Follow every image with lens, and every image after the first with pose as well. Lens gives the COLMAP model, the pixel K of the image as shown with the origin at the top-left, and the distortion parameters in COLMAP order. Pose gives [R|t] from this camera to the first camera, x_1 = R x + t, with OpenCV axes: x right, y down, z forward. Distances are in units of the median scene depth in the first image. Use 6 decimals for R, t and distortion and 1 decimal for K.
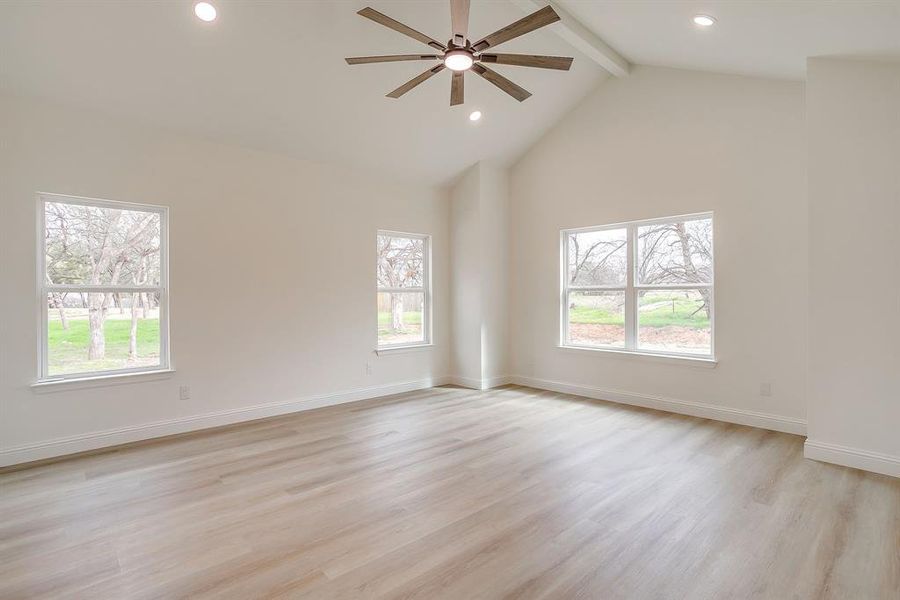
lens RADIAL K [[440.9, 0, 445.3], [0, 440.9, 293.9], [0, 0, 1]] dist [-0.046929, 0.017968]
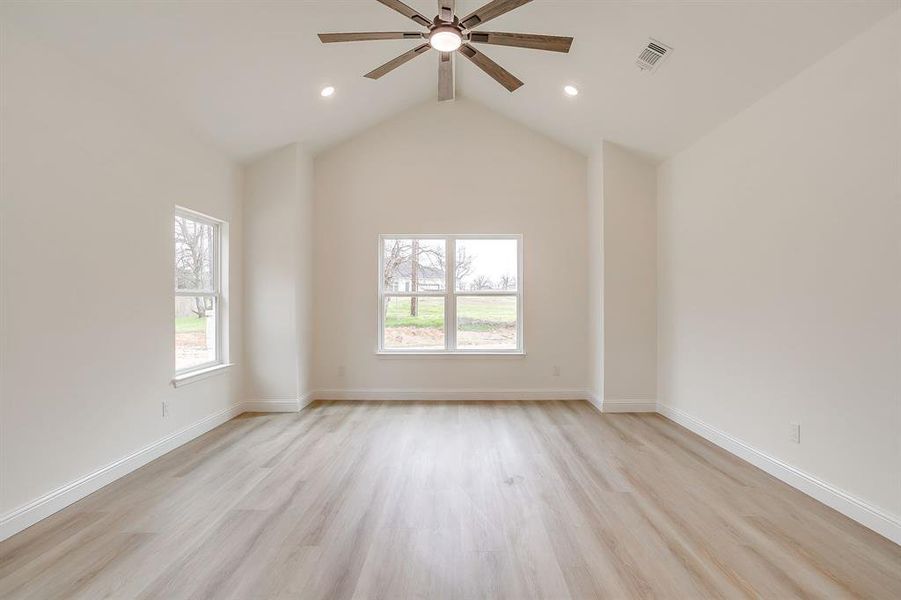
lens RADIAL K [[441.4, 0, 449.3], [0, 441.4, 300.9], [0, 0, 1]] dist [-0.046929, 0.017968]
pose [[0.677865, 0.001703, 0.735185, -0.397114], [-0.005662, 0.999980, 0.002904, 0.000242], [-0.735165, -0.006132, 0.677861, 0.245865]]
